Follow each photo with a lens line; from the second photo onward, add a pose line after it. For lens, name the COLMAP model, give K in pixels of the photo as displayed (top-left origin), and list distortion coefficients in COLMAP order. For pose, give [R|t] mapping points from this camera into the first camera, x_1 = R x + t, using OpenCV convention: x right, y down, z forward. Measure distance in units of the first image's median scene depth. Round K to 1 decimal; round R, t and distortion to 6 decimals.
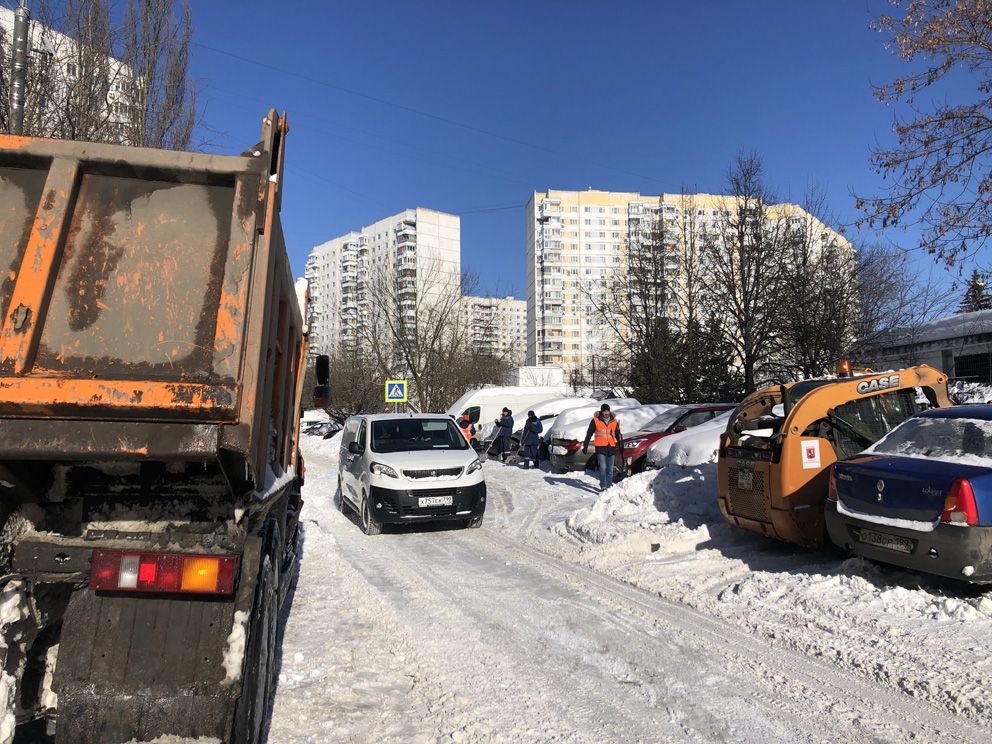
lens RADIAL K [[794.7, 0, 496.0], [0, 794.7, 372.0], [0, 0, 1]] dist [0.079585, -0.092025]
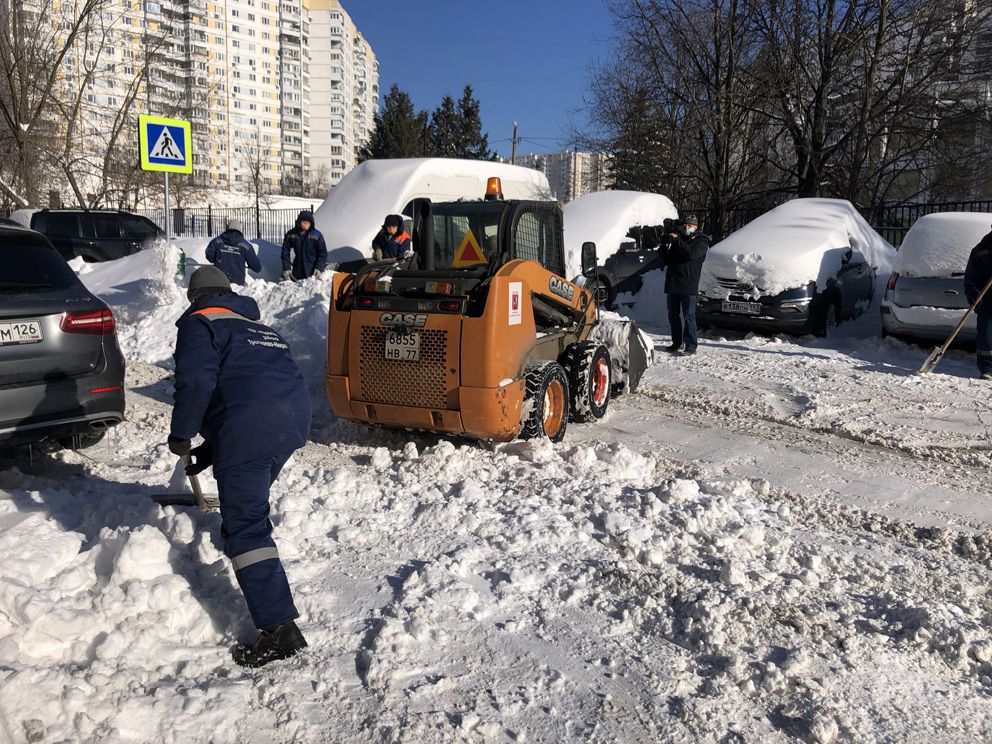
lens RADIAL K [[804.1, 0, 495.9], [0, 804.1, 349.8], [0, 0, 1]] dist [0.002978, 0.088746]
pose [[0.804513, -0.040138, 0.592578, -0.046857], [-0.080554, 0.981121, 0.175819, 0.007960], [-0.588447, -0.189184, 0.786091, 0.109289]]
